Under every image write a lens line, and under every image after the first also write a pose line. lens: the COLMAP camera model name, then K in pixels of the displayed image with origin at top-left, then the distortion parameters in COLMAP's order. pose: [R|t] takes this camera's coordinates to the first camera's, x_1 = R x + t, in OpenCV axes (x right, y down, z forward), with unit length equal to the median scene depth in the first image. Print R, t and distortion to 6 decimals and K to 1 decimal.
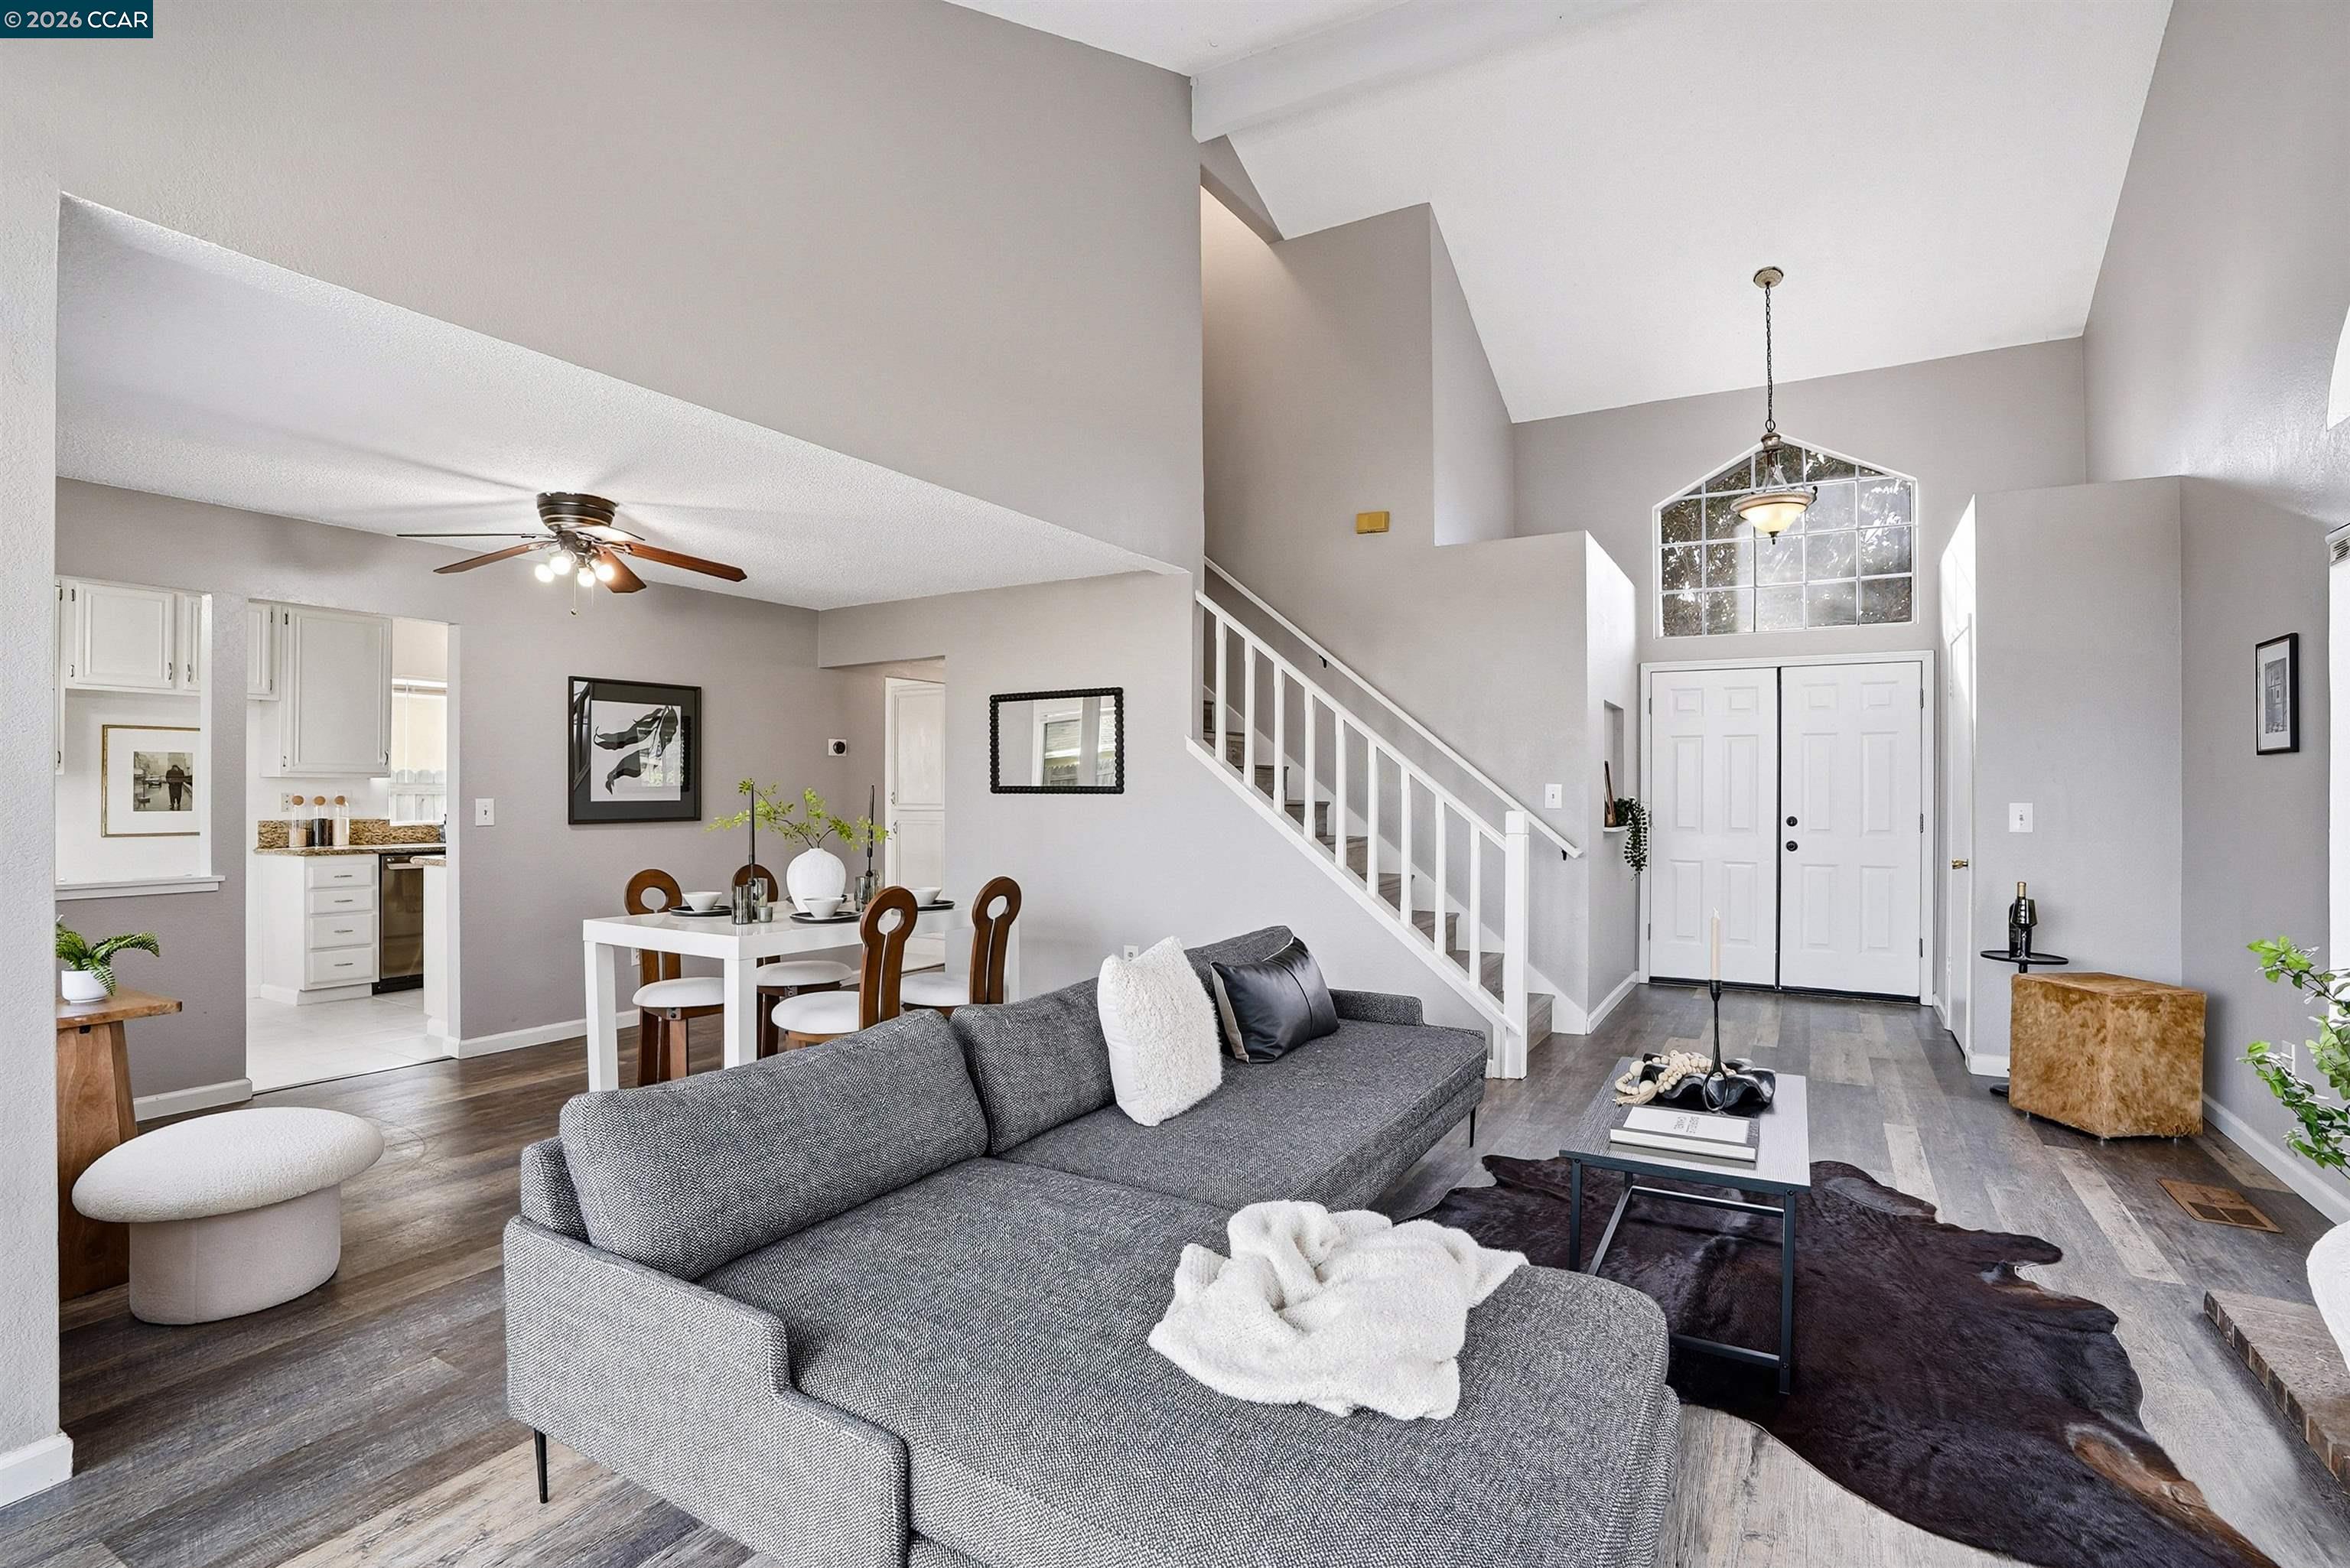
lens RADIAL K [[1108.9, 0, 1165.9], [0, 1108.9, 780.6], [0, 0, 1]] dist [-0.064283, 0.020737]
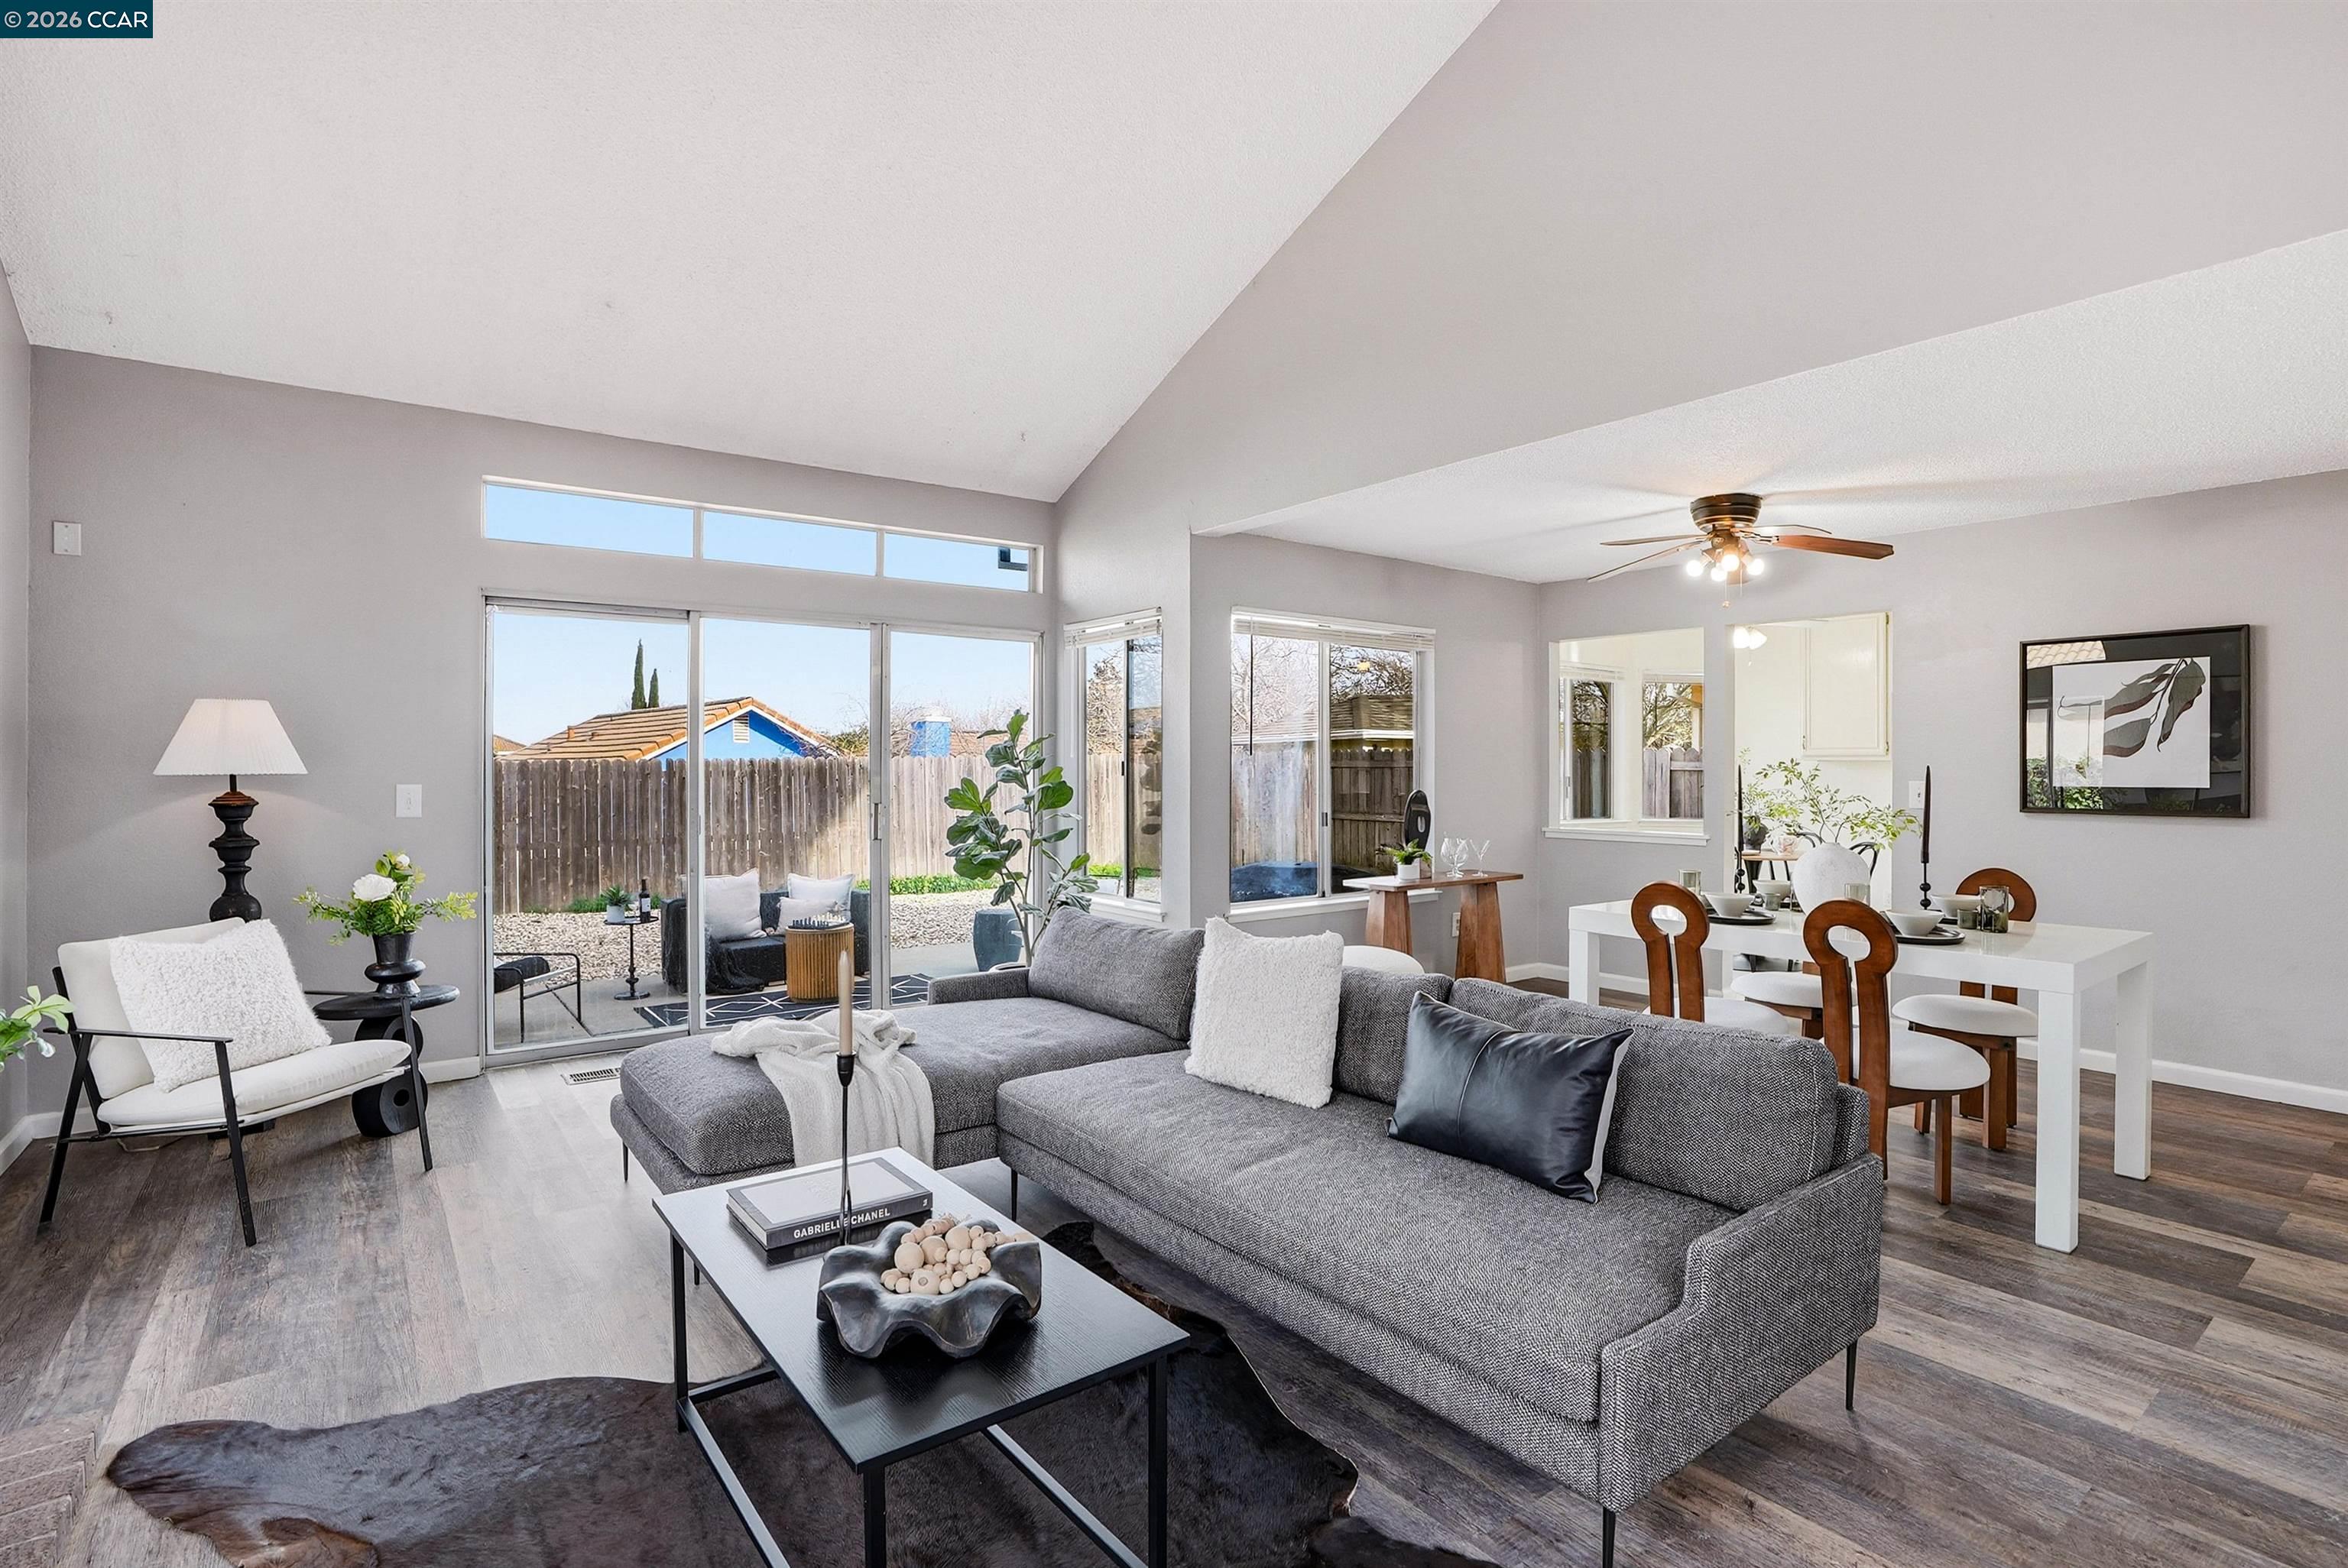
lens RADIAL K [[1107.9, 0, 1169.4], [0, 1107.9, 774.9], [0, 0, 1]] dist [-0.064283, 0.020737]
pose [[-0.369147, 0.000879, -0.929370, 0.476199], [0.003417, 0.999994, -0.000411, 0.007786], [0.929365, -0.003328, -0.369148, 0.650417]]
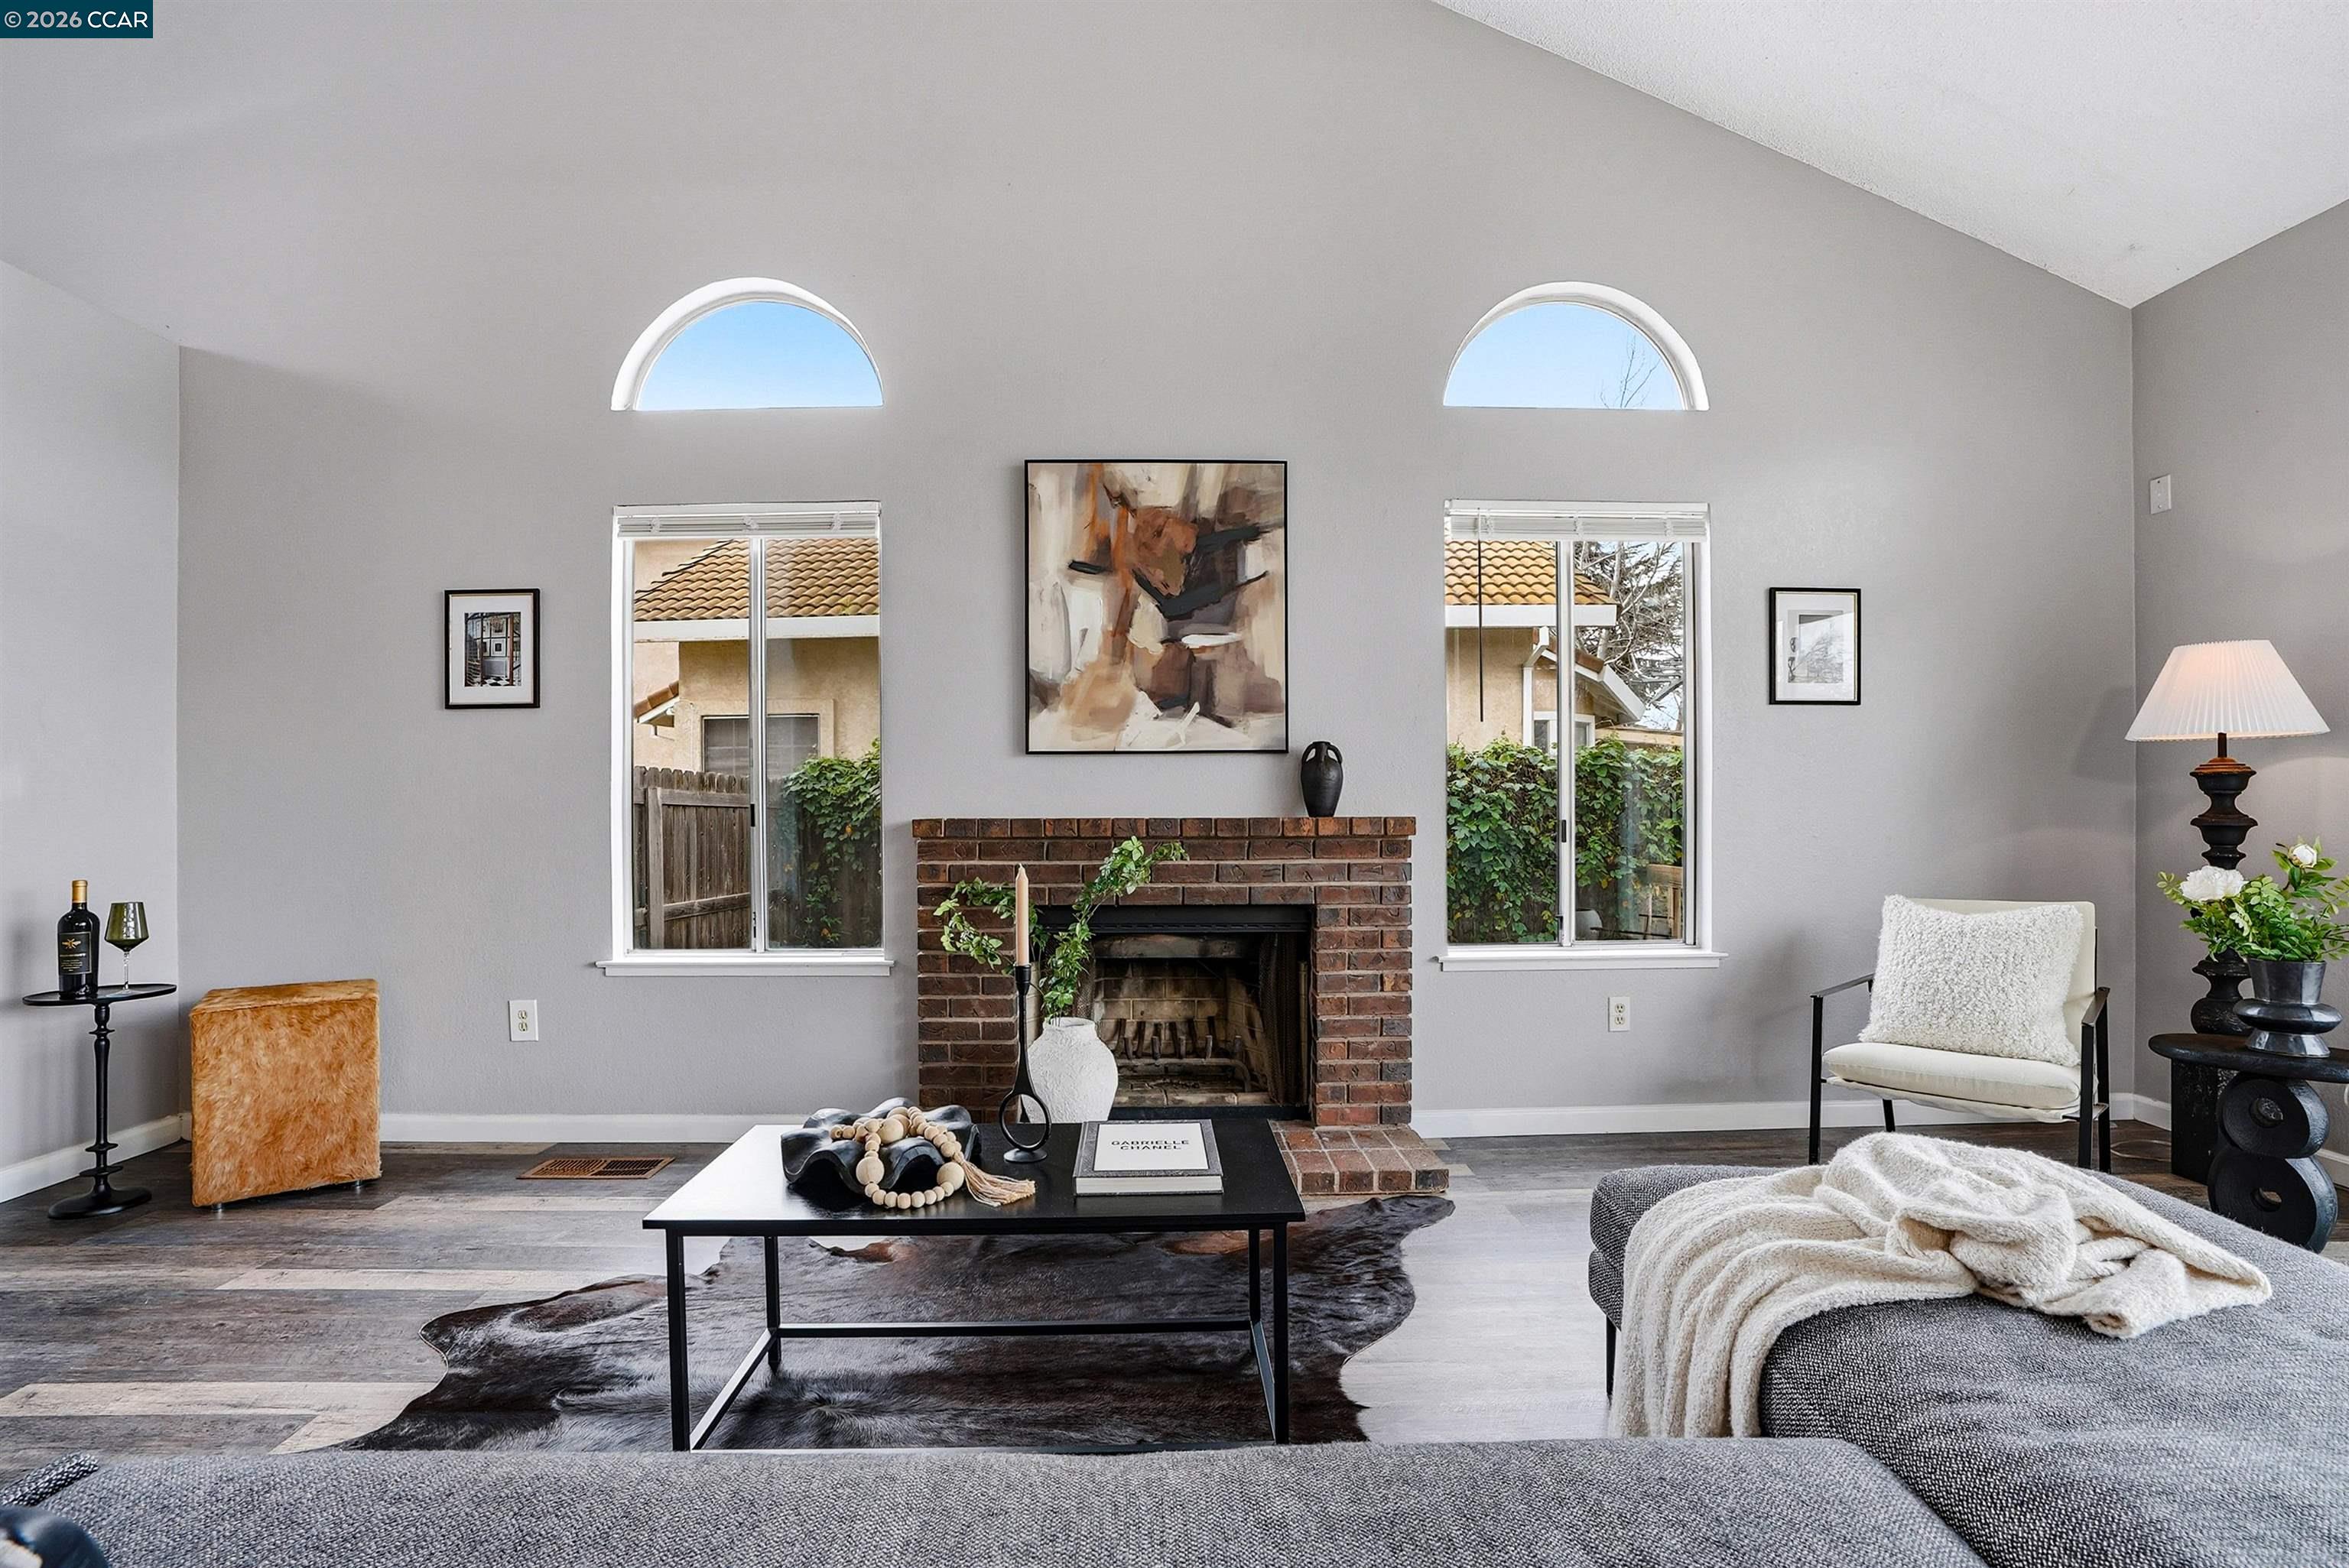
lens RADIAL K [[1108.4, 0, 1181.4], [0, 1108.4, 797.5], [0, 0, 1]] dist [-0.064283, 0.020737]
pose [[-0.518330, 0.003829, 0.855172, -0.071397], [-0.001038, 0.999986, -0.005107, 0.036632], [-0.855180, -0.003535, -0.518319, 0.588430]]
